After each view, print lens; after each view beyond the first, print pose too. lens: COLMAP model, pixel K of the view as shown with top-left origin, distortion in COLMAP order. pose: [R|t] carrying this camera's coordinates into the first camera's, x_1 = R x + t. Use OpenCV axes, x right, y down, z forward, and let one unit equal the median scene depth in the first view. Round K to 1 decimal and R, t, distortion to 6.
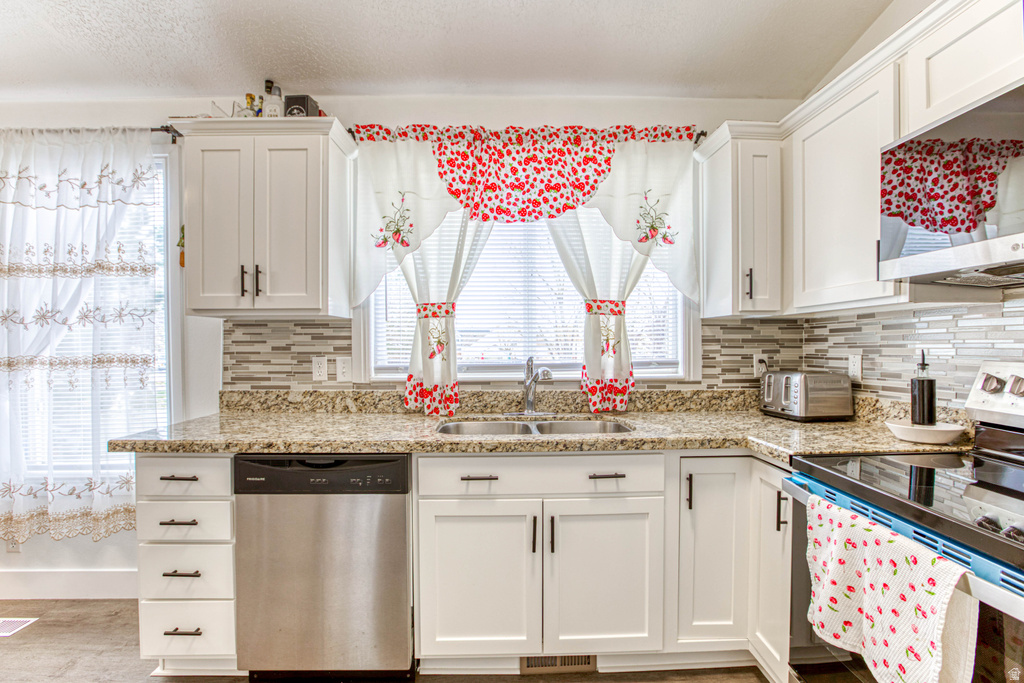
lens RADIAL K [[470.3, 0, 513.1], [0, 470.3, 349.7], [0, 0, 1]] dist [-0.053188, 0.017435]
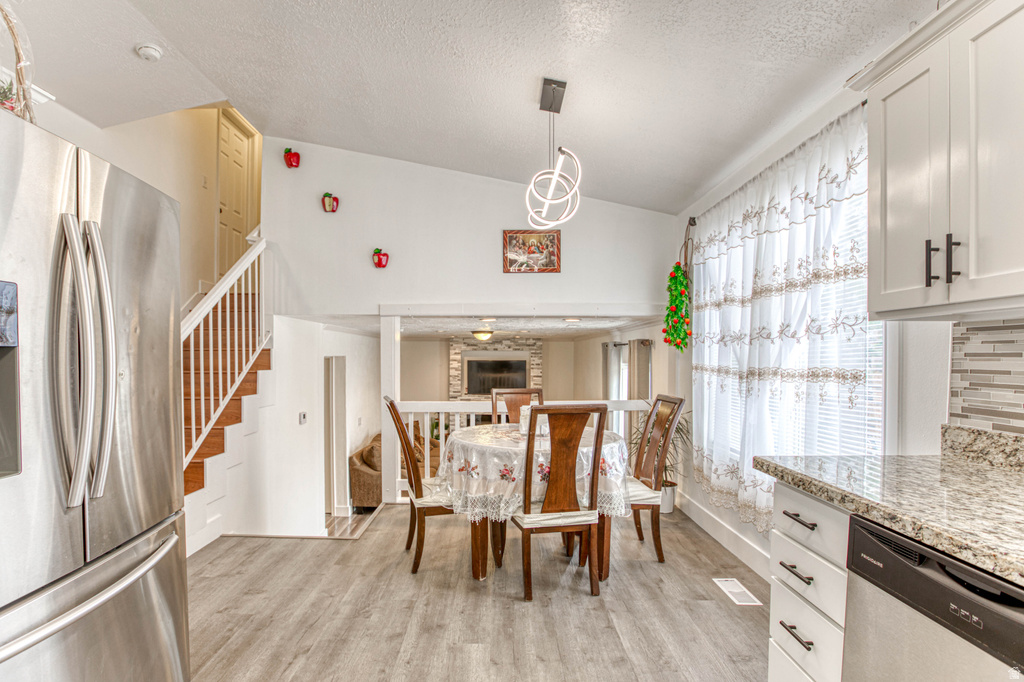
lens RADIAL K [[472.2, 0, 484.9], [0, 472.2, 364.1], [0, 0, 1]] dist [-0.054663, 0.015966]
pose [[-0.051904, 0.019192, -0.998468, 0.092496], [-0.016115, 0.999669, 0.020053, -0.005679], [0.998522, 0.017131, -0.051577, 0.348718]]
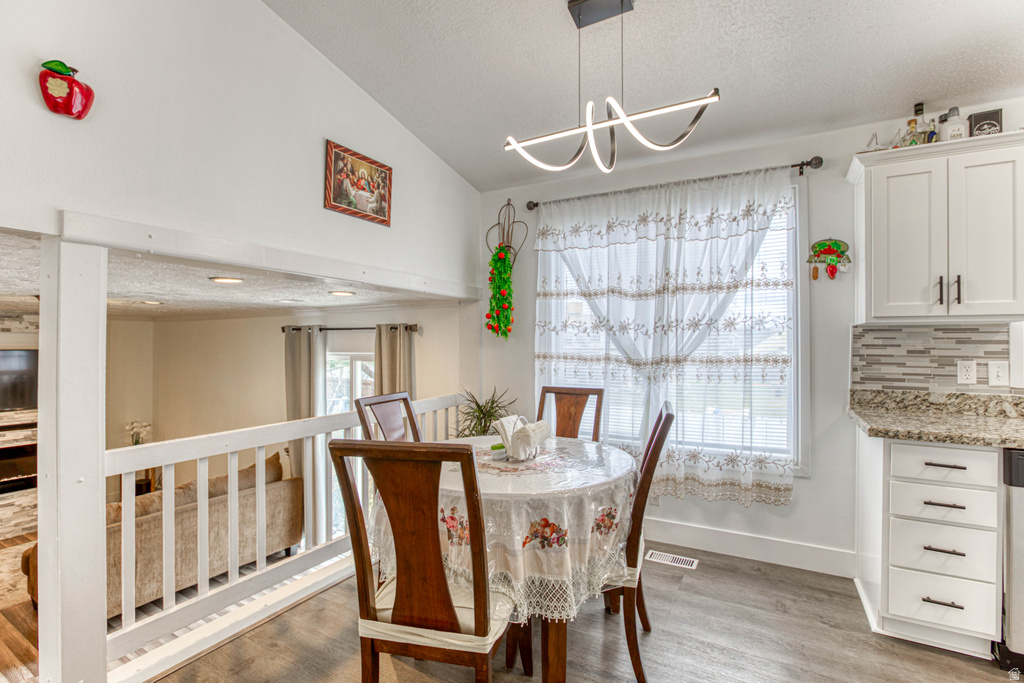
lens RADIAL K [[473.3, 0, 512.0], [0, 473.3, 341.5], [0, 0, 1]] dist [-0.047439, 0.013596]
pose [[0.856960, 0.004509, -0.515363, -0.788678], [-0.015024, 0.999755, -0.016235, 0.004643], [0.515163, 0.021656, 0.856818, -0.398995]]
